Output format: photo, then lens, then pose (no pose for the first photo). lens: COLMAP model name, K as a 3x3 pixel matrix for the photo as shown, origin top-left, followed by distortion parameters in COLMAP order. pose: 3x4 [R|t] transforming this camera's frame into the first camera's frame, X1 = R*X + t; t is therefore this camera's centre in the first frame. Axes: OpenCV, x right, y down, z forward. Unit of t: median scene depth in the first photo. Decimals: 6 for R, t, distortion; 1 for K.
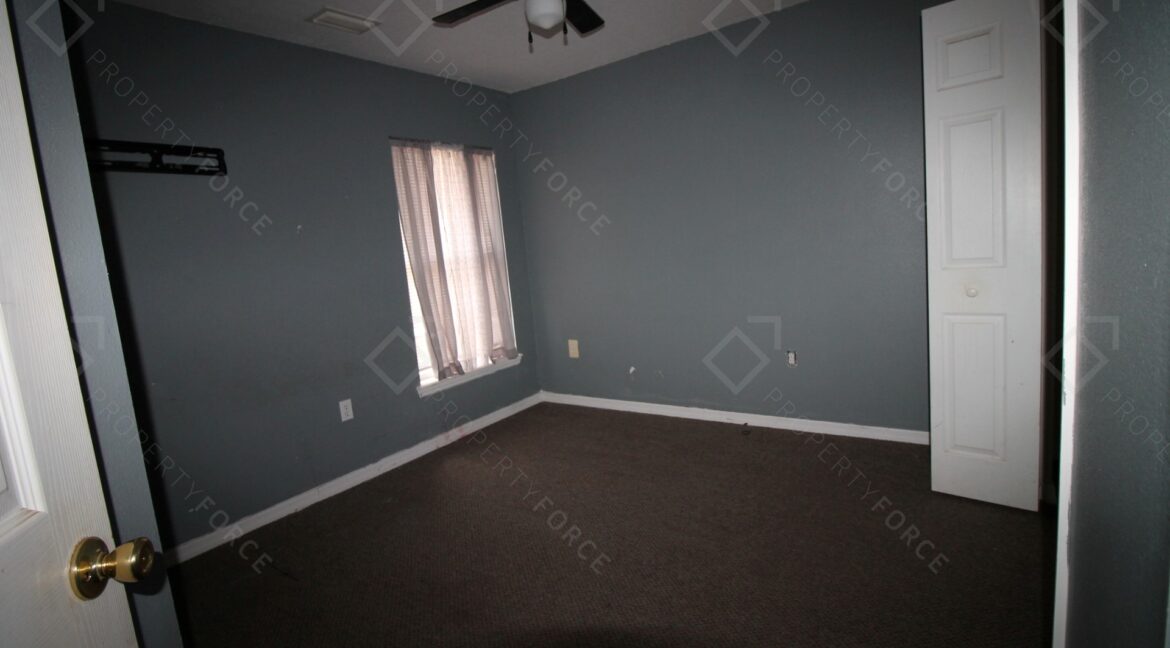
lens RADIAL K [[568.8, 0, 583.6], [0, 568.8, 229.9], [0, 0, 1]] dist [-0.000484, 0.000946]
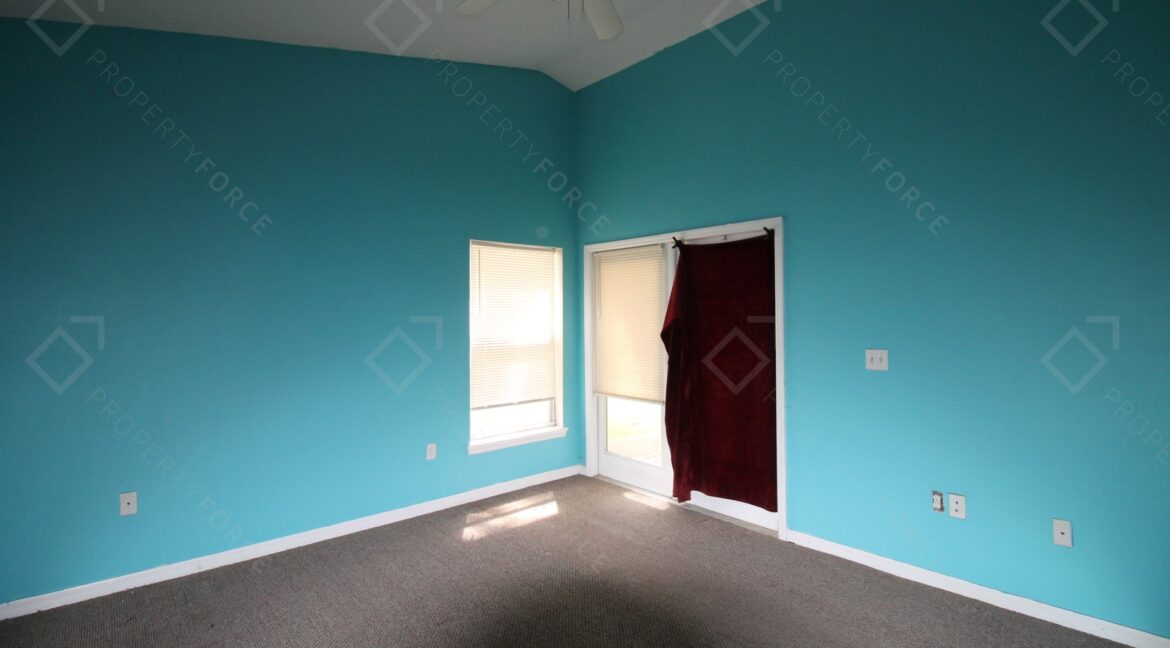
lens RADIAL K [[568.8, 0, 583.6], [0, 568.8, 229.9], [0, 0, 1]] dist [-0.000484, 0.000946]
pose [[1.000000, 0.000373, -0.000663, -0.593996], [-0.000373, 1.000000, 0.000066, 0.000168], [0.000663, -0.000066, 1.000000, 0.000089]]
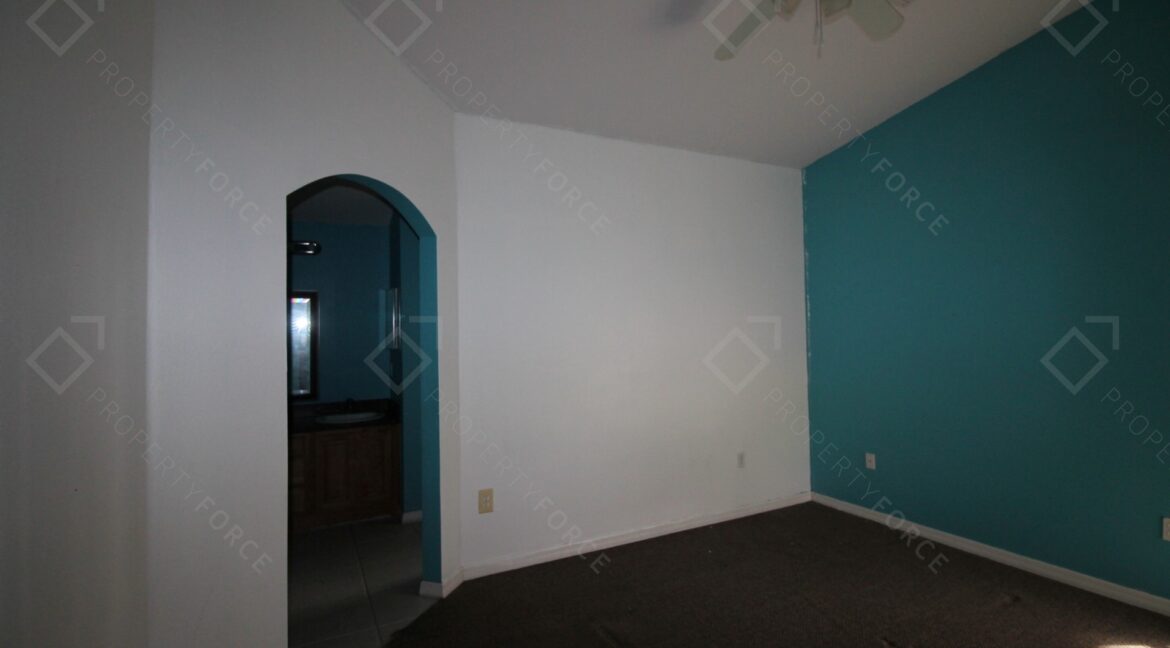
lens RADIAL K [[568.8, 0, 583.6], [0, 568.8, 229.9], [0, 0, 1]] dist [-0.000484, 0.000946]
pose [[1.000000, 0.000059, -0.000429, 0.094301], [-0.000058, 1.000000, 0.000262, -0.000053], [0.000429, -0.000262, 1.000000, 0.000008]]
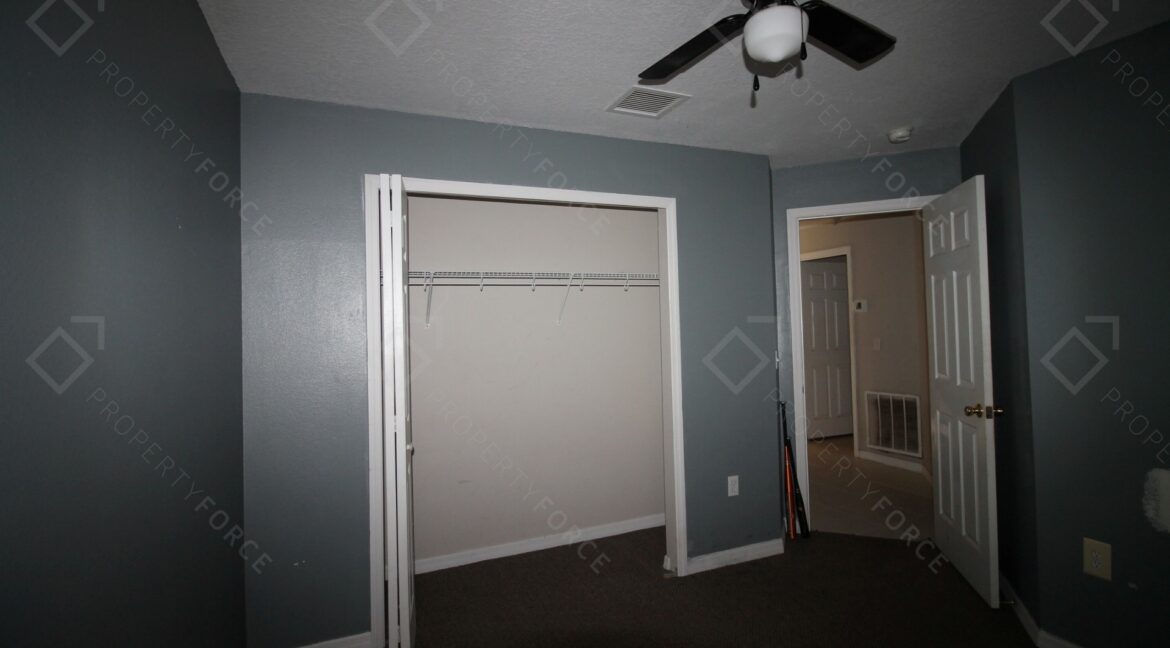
lens RADIAL K [[568.8, 0, 583.6], [0, 568.8, 229.9], [0, 0, 1]] dist [-0.000484, 0.000946]
pose [[1.000000, 0.000167, 0.000426, 1.745436], [-0.000168, 1.000000, 0.000213, -0.000652], [-0.000426, -0.000213, 1.000000, -0.000477]]
